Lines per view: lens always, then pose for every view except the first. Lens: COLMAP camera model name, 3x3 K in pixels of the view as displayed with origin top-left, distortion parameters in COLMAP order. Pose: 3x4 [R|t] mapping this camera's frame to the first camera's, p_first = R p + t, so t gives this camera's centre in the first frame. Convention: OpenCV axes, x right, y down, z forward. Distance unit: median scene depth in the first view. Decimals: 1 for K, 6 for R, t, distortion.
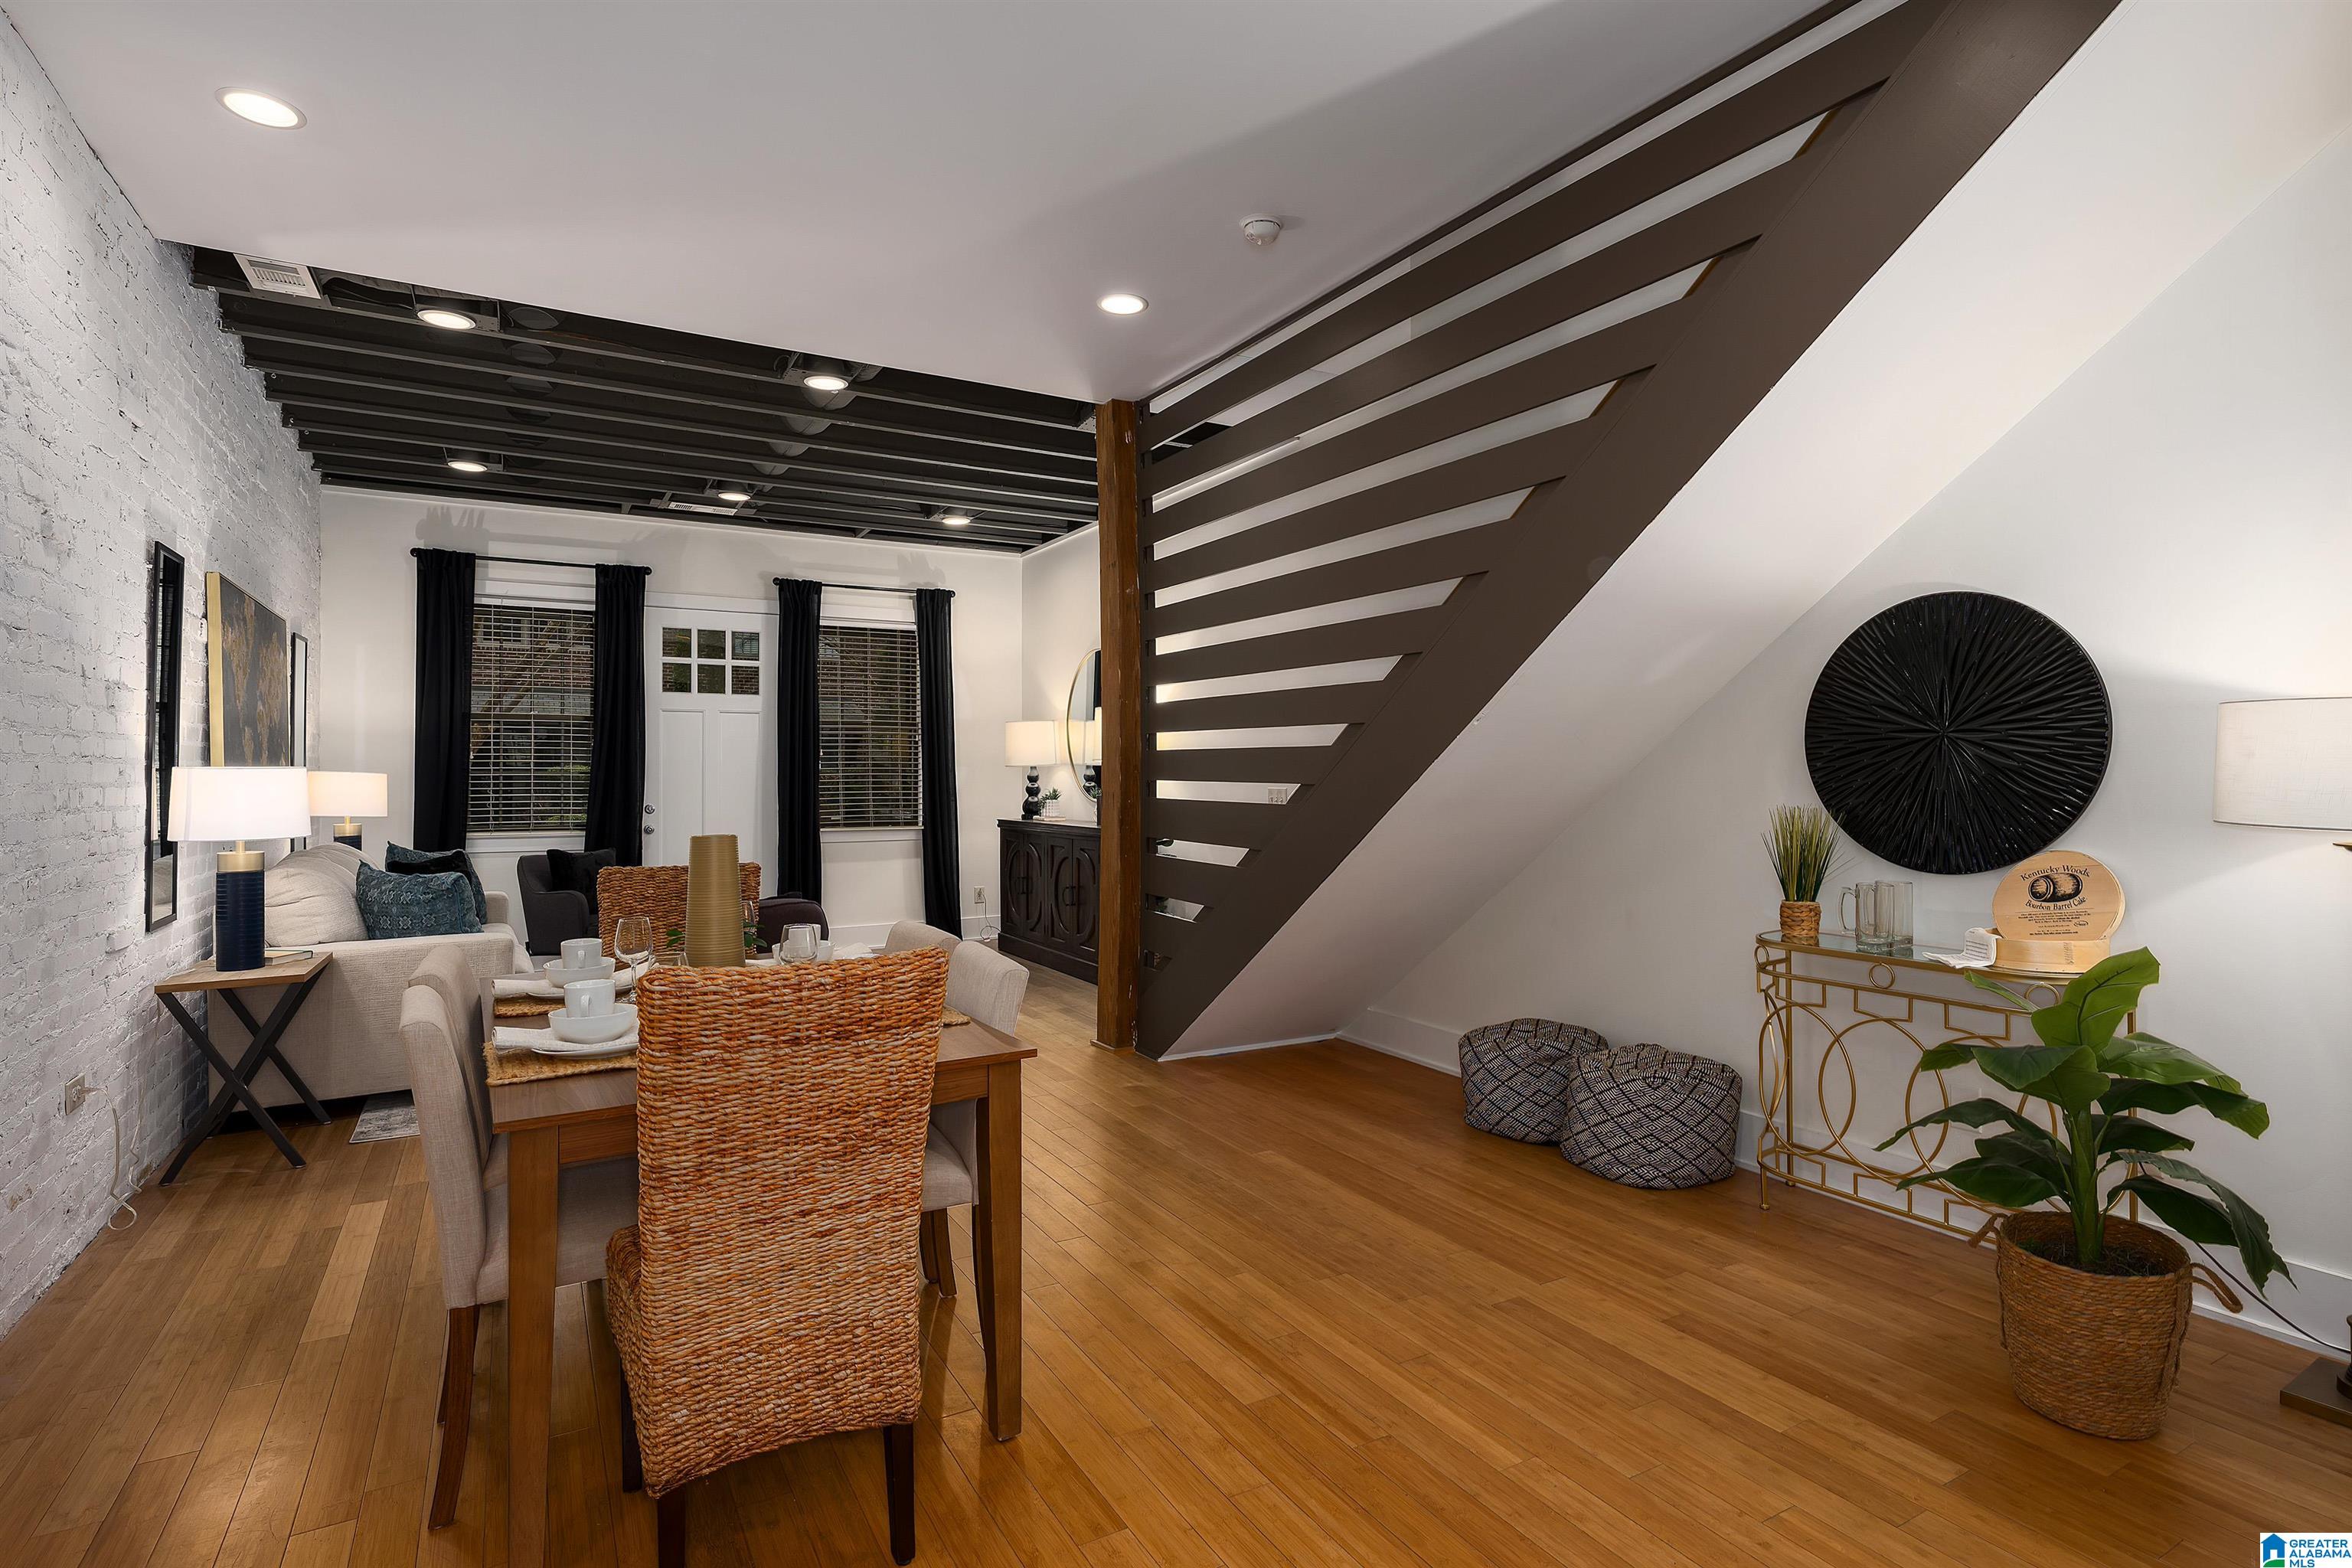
lens RADIAL K [[1195.3, 0, 1176.8], [0, 1195.3, 766.4], [0, 0, 1]] dist [-0.000648, -0.000263]
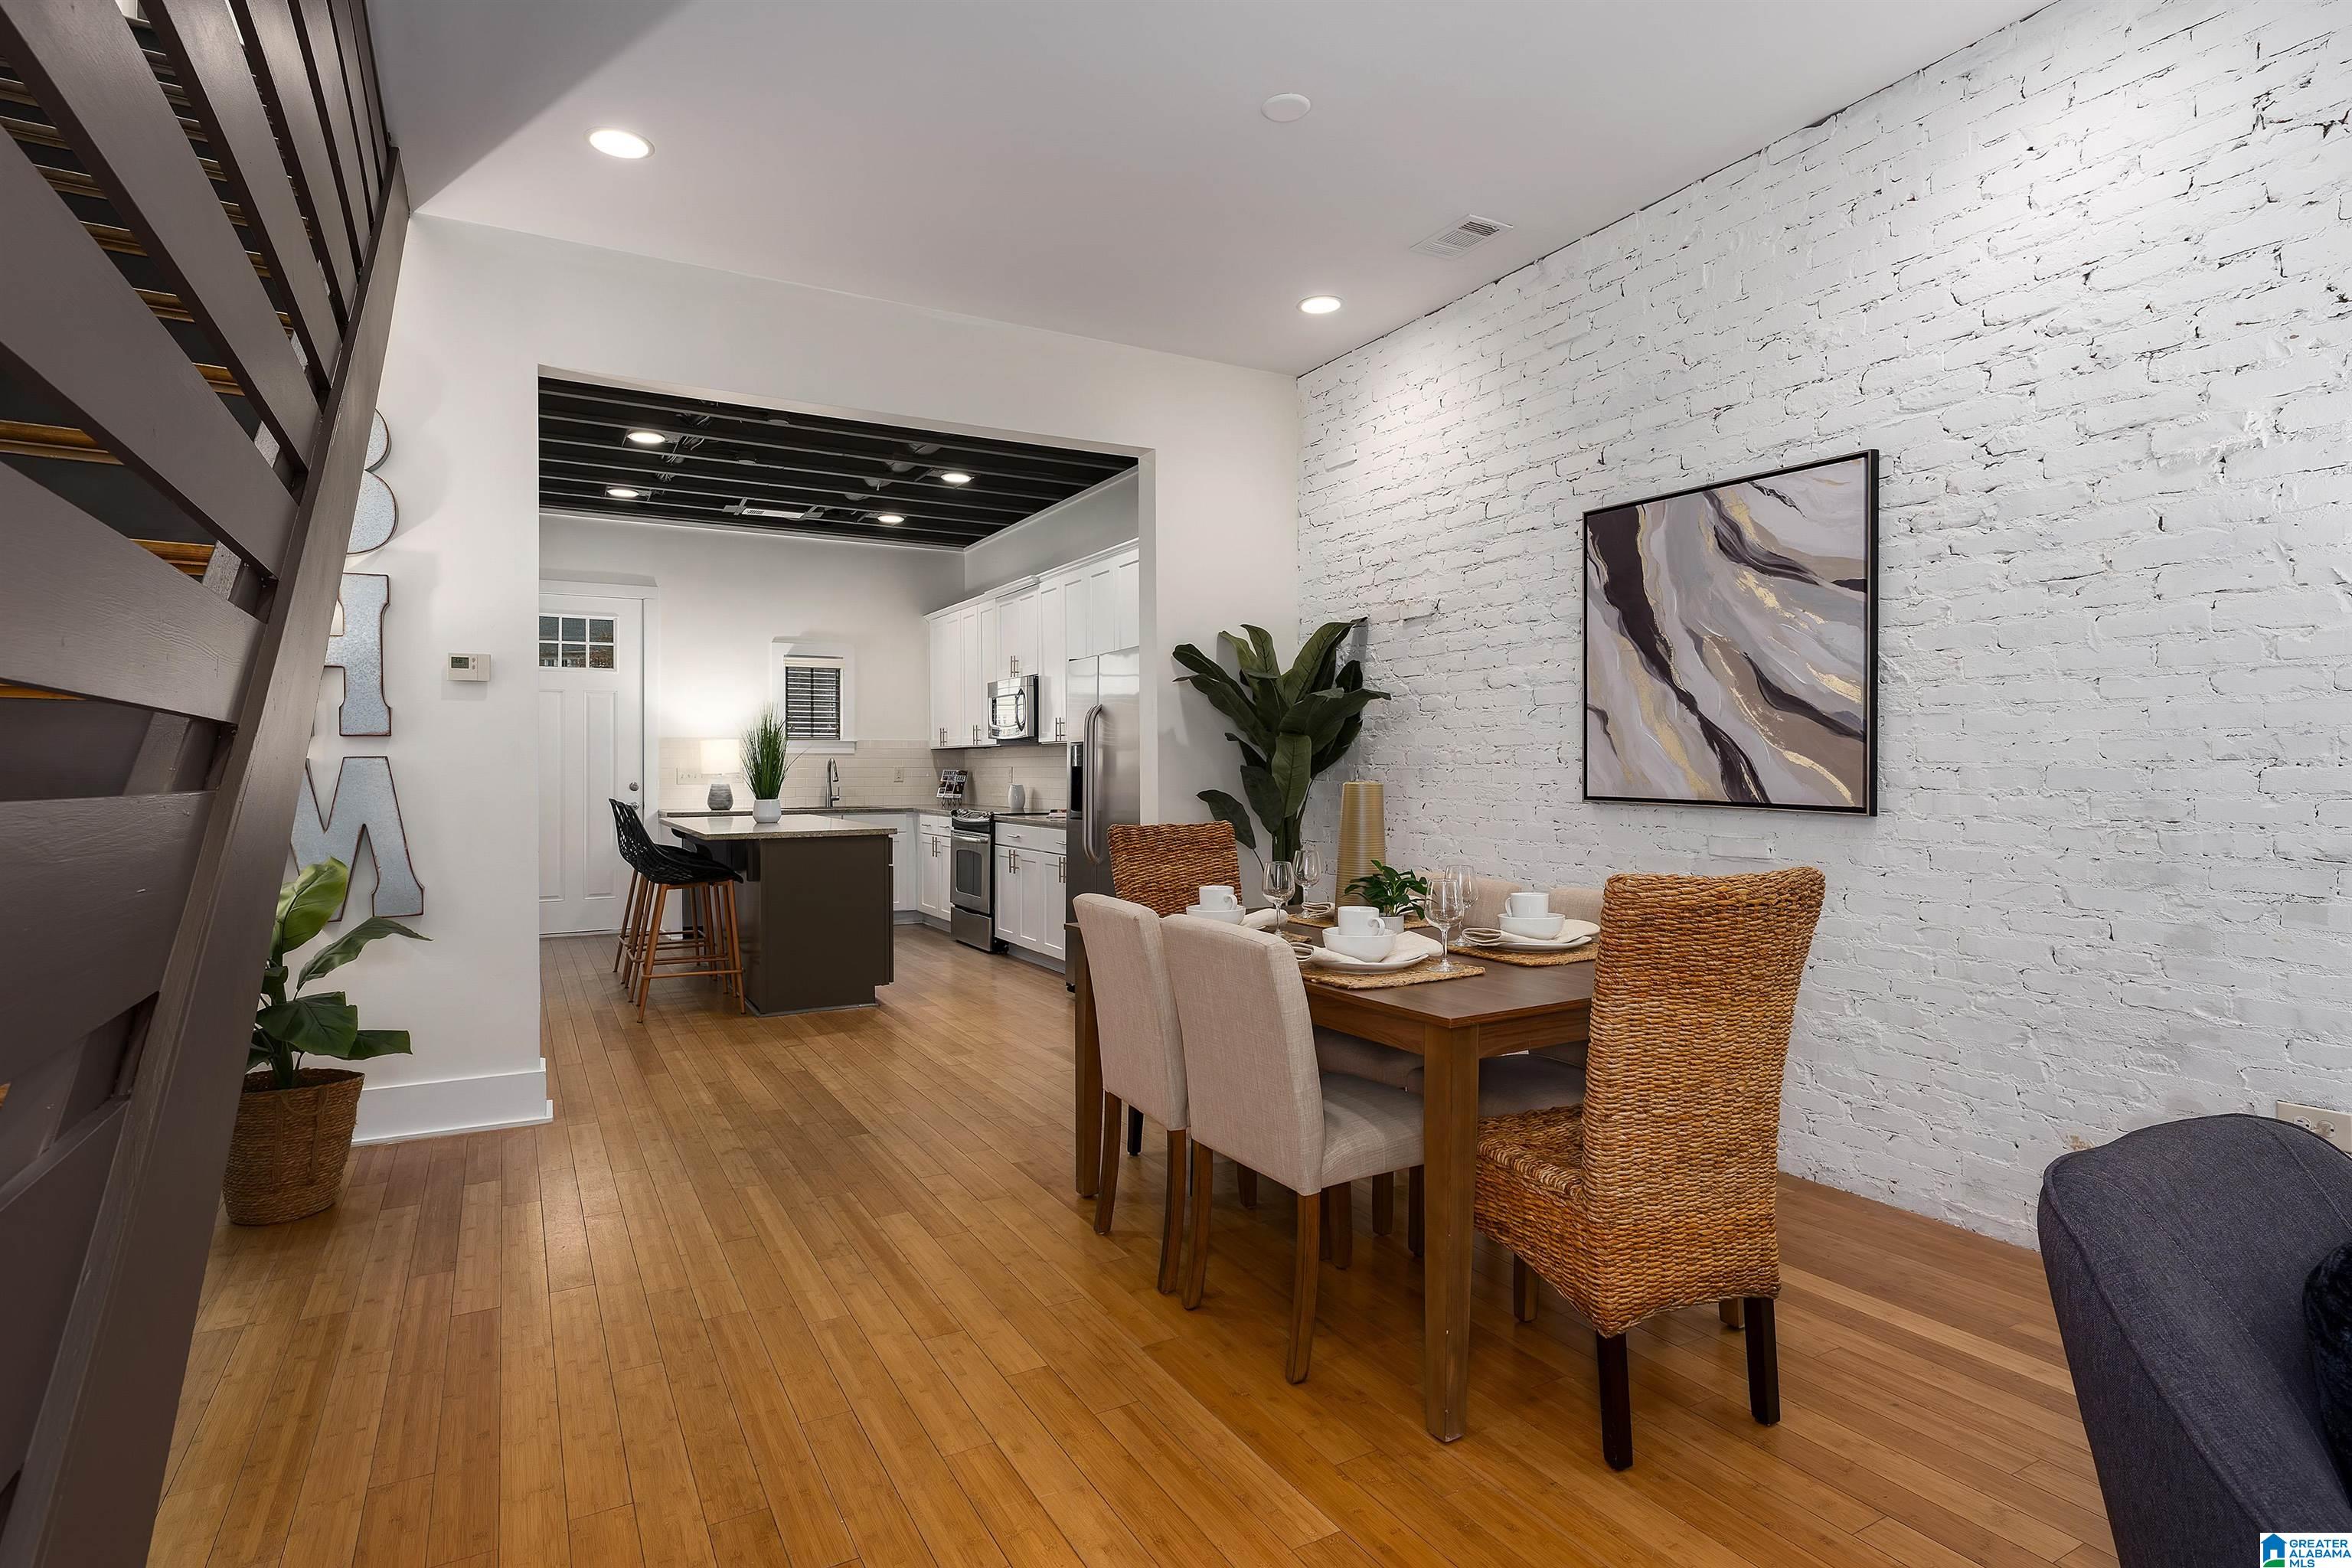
lens RADIAL K [[1206.4, 0, 1212.9], [0, 1206.4, 770.0], [0, 0, 1]] dist [-0.001013, -0.000095]
pose [[-0.999757, 0.006611, -0.021031, -0.076201], [0.006687, 0.999972, -0.003501, 0.015594], [0.021007, -0.003641, -0.999773, 0.698916]]
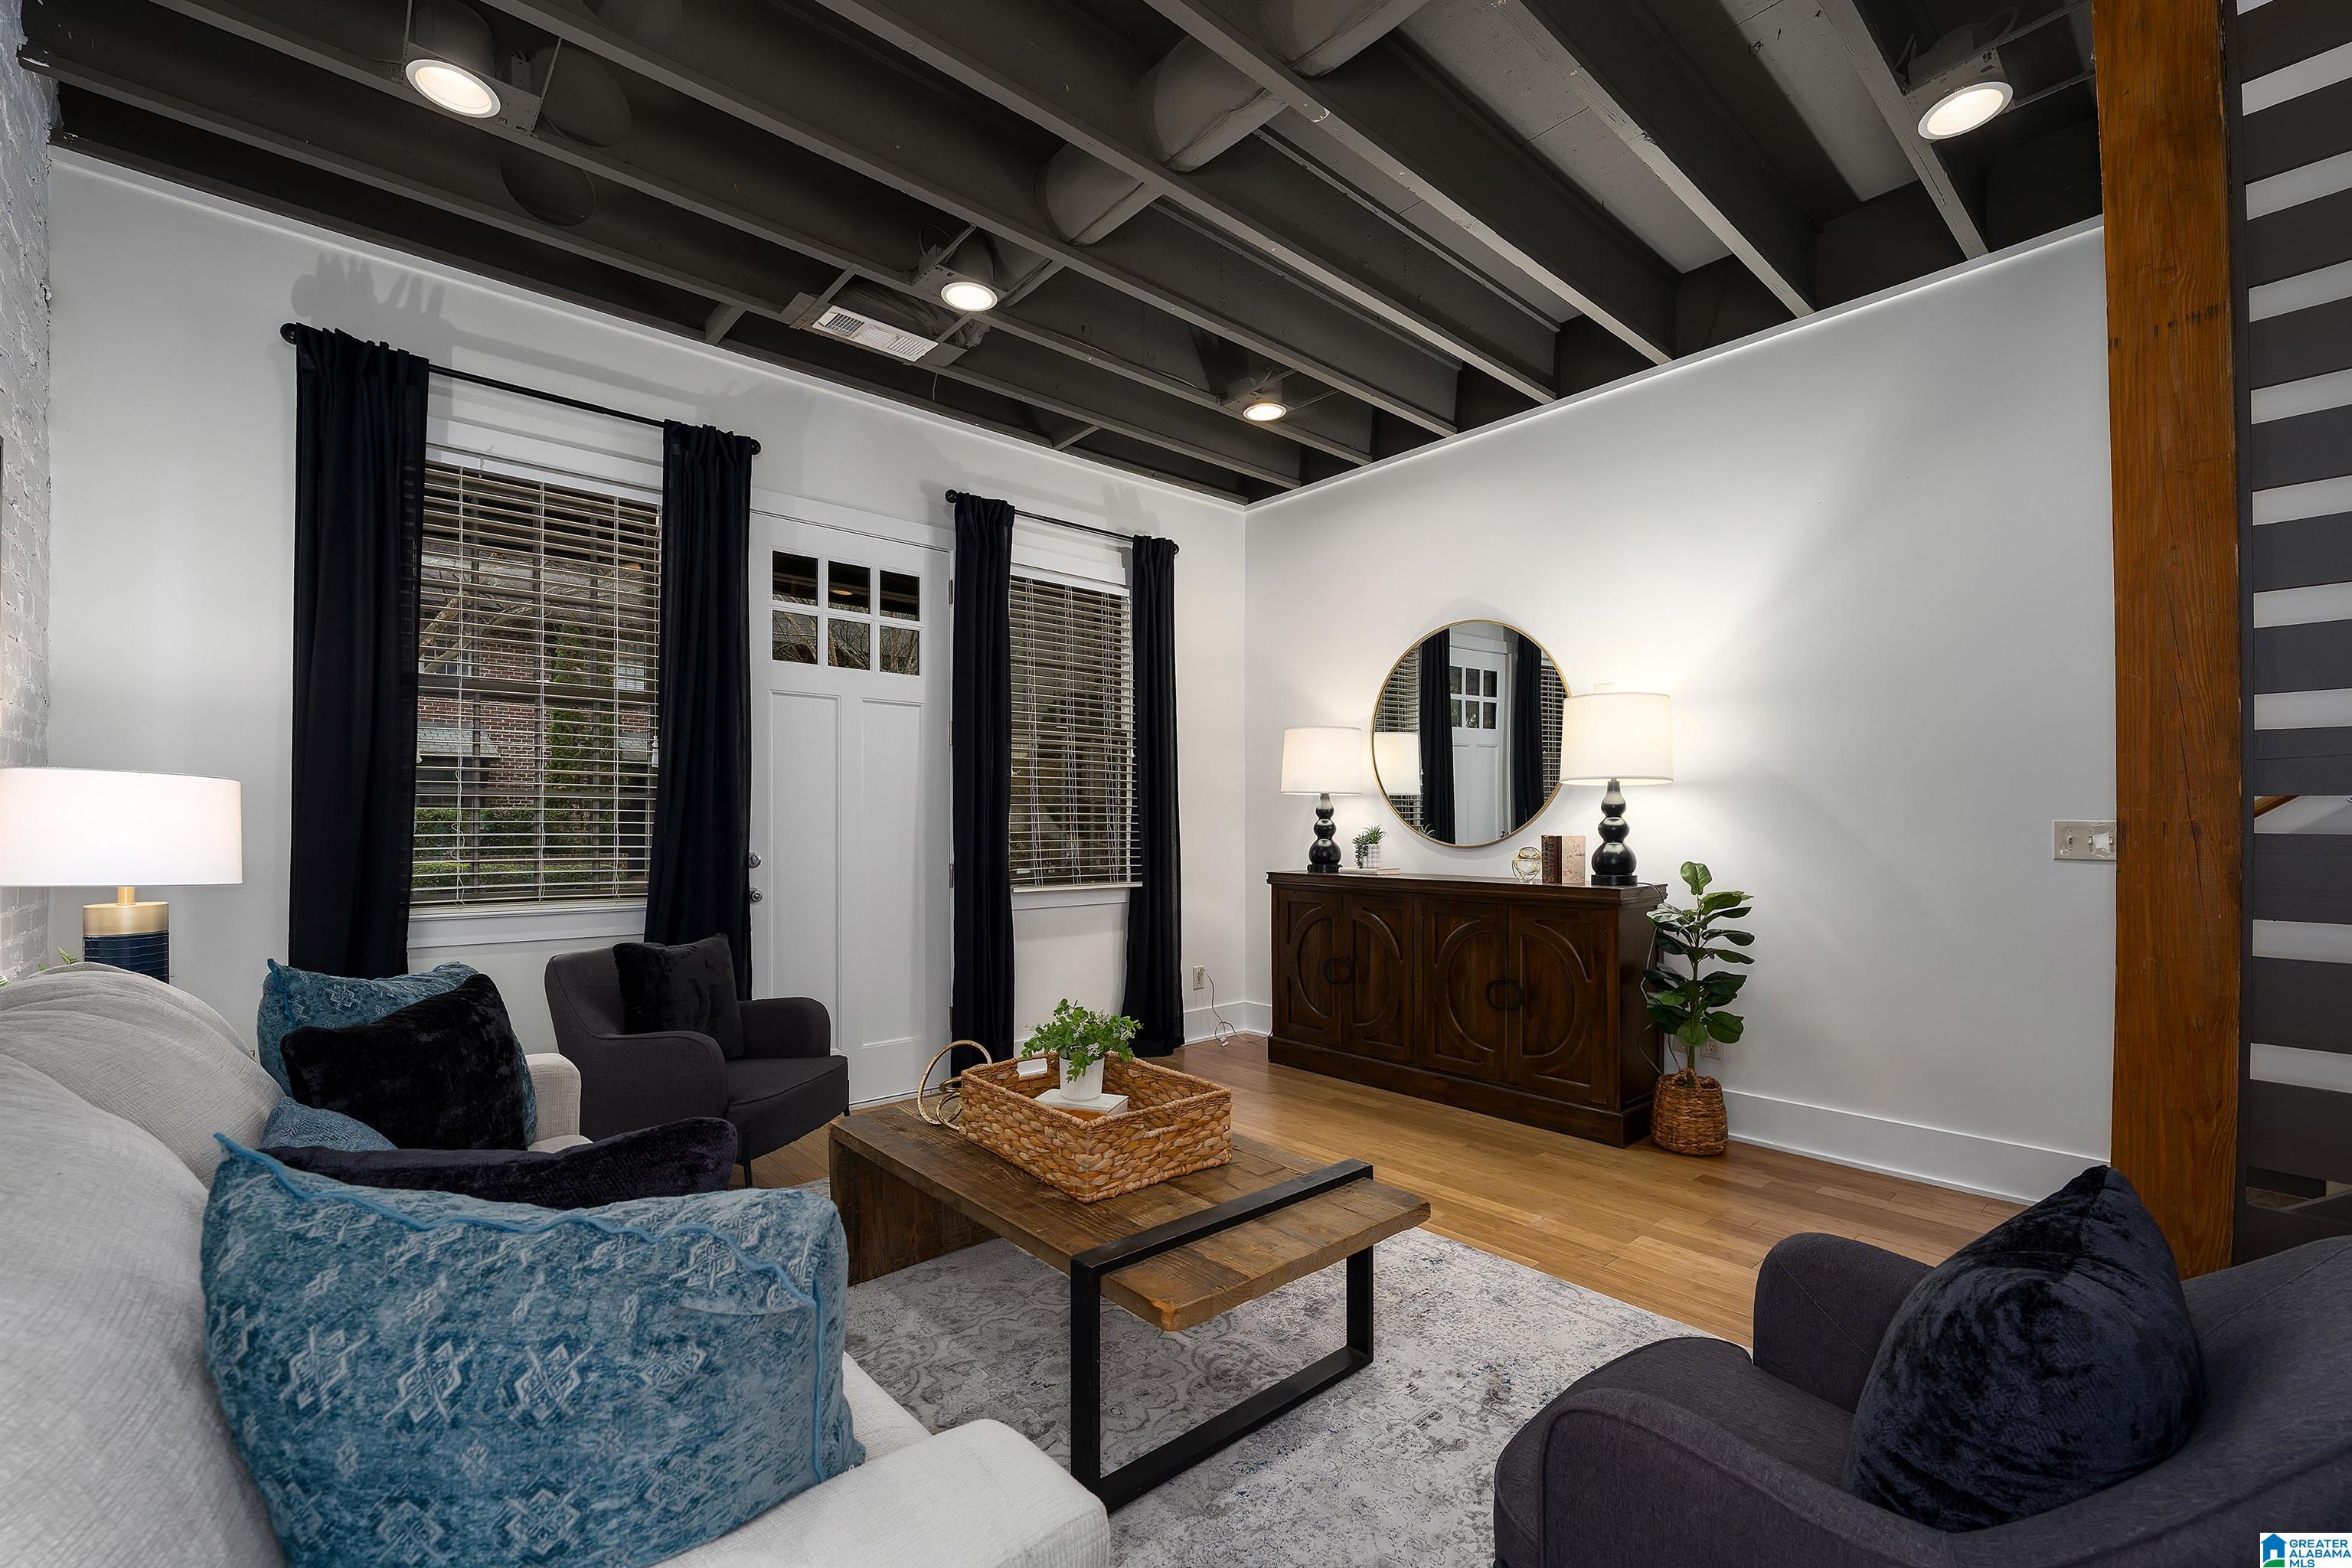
lens RADIAL K [[981.6, 0, 1185.8], [0, 981.6, 820.0], [0, 0, 1]] dist [-0.000462, -0.000043]
pose [[0.975174, 0.004212, 0.221398, -0.337958], [-0.004527, 0.999989, 0.000915, 0.014624], [-0.221392, -0.001895, 0.975183, 0.483515]]
